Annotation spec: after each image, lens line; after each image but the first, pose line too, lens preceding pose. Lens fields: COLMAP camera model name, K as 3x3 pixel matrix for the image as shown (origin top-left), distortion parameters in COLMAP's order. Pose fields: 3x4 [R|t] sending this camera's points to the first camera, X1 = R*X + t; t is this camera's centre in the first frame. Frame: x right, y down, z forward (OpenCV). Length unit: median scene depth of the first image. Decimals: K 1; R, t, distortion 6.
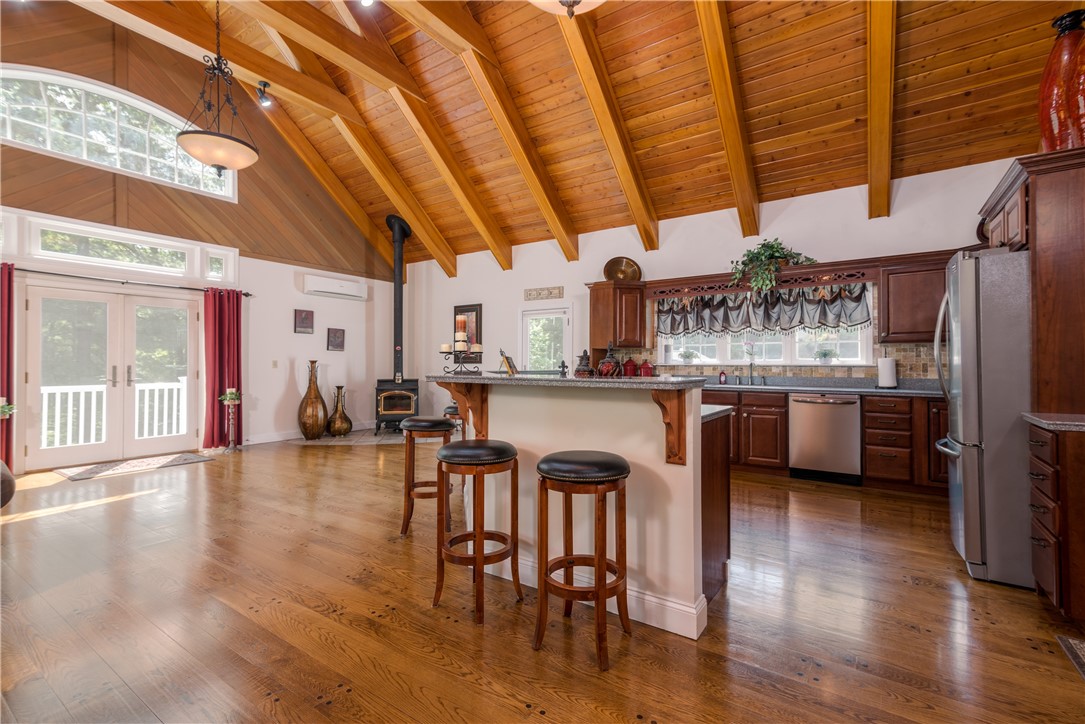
lens RADIAL K [[487.4, 0, 528.1], [0, 487.4, 362.6], [0, 0, 1]] dist [0.023916, 0.000059]
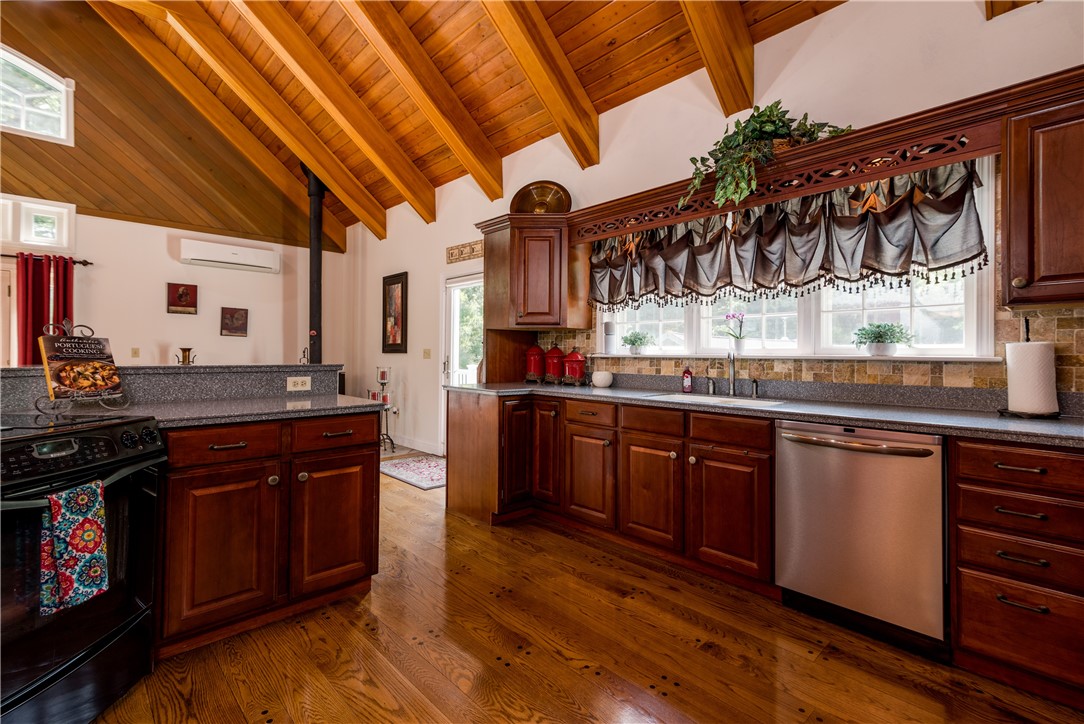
lens RADIAL K [[484.2, 0, 542.6], [0, 484.2, 357.0], [0, 0, 1]] dist [0.019264, -0.000244]
pose [[0.981286, 0.006236, -0.192454, 0.336979], [-0.004691, 0.999953, 0.008482, 0.000923], [0.192497, -0.007421, 0.981269, 0.429319]]
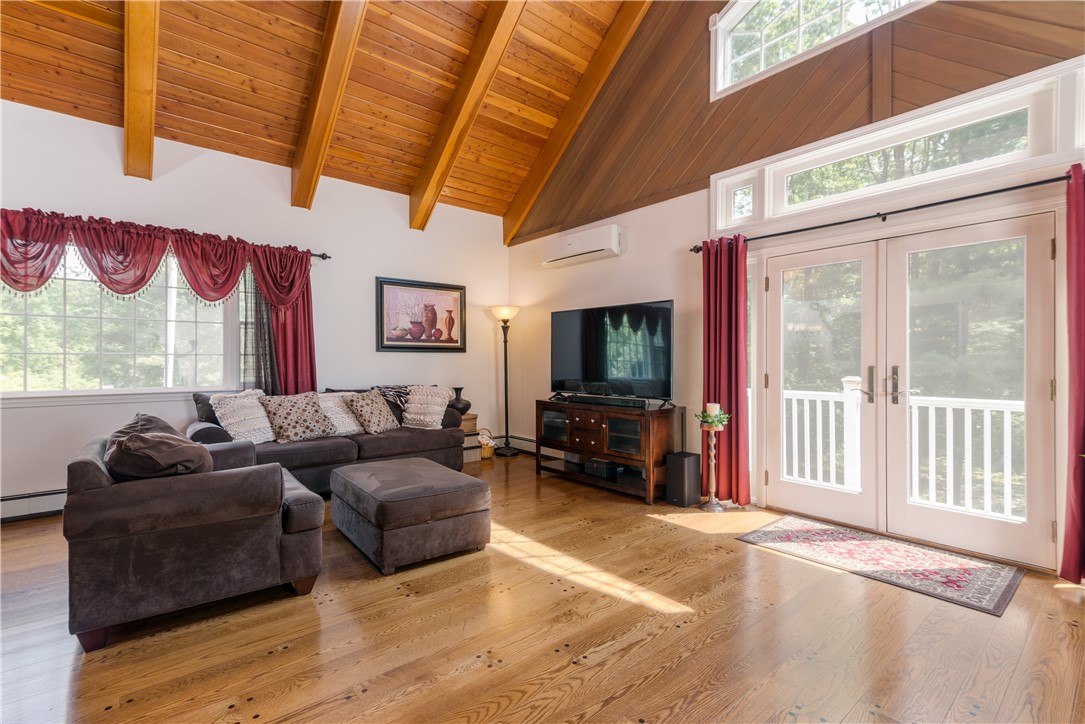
lens RADIAL K [[499.0, 0, 542.5], [0, 499.0, 362.0], [0, 0, 1]] dist [0.021209, 0.000078]
pose [[-0.255194, -0.000483, -0.966890, -0.161133], [0.002895, 0.999995, -0.001263, 0.000945], [0.966886, -0.003122, -0.255191, 0.763086]]
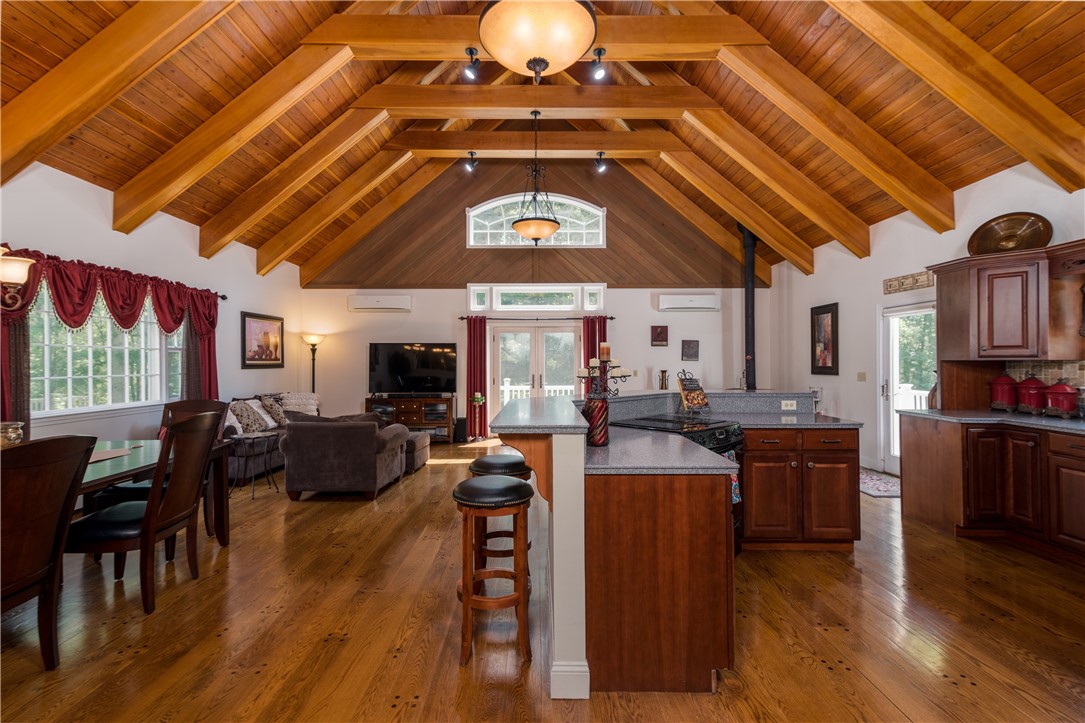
lens RADIAL K [[484.6, 0, 543.1], [0, 484.6, 356.5], [0, 0, 1]] dist [0.019264, -0.000244]
pose [[0.585234, -0.013016, -0.810760, 0.381916], [0.005734, 0.999913, -0.011913, -0.031083], [0.810844, 0.002323, 0.585258, 0.152047]]
